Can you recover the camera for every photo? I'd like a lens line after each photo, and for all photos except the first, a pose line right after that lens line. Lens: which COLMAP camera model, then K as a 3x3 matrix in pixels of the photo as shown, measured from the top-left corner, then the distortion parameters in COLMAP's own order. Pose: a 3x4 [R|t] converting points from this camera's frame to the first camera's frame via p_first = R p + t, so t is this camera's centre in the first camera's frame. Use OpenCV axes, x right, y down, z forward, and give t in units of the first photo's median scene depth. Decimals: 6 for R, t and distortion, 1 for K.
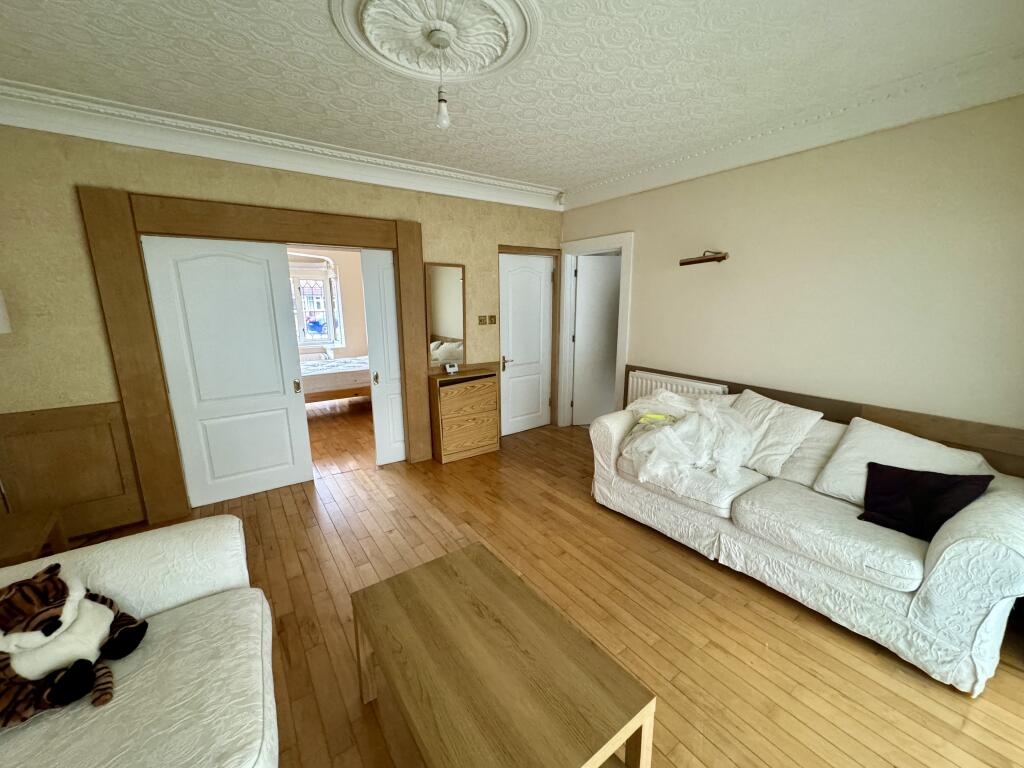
lens RADIAL K [[406.1, 0, 509.2], [0, 406.1, 385.1], [0, 0, 1]] dist [-0.002401, 0.000427]
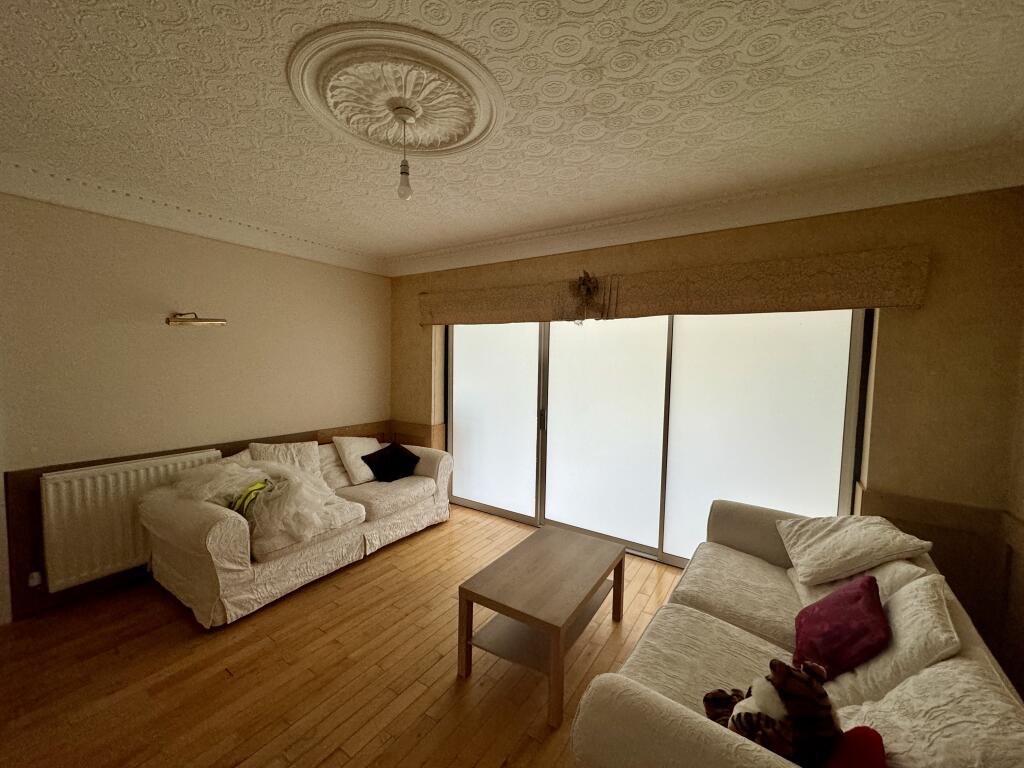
lens RADIAL K [[406.1, 0, 510.0], [0, 406.1, 386.3], [0, 0, 1]] dist [-0.002401, 0.000427]
pose [[-0.355684, -0.065500, 0.932308, -0.844204], [0.180356, 0.973981, 0.137235, -0.204937], [-0.917039, 0.216960, -0.334616, 0.852419]]
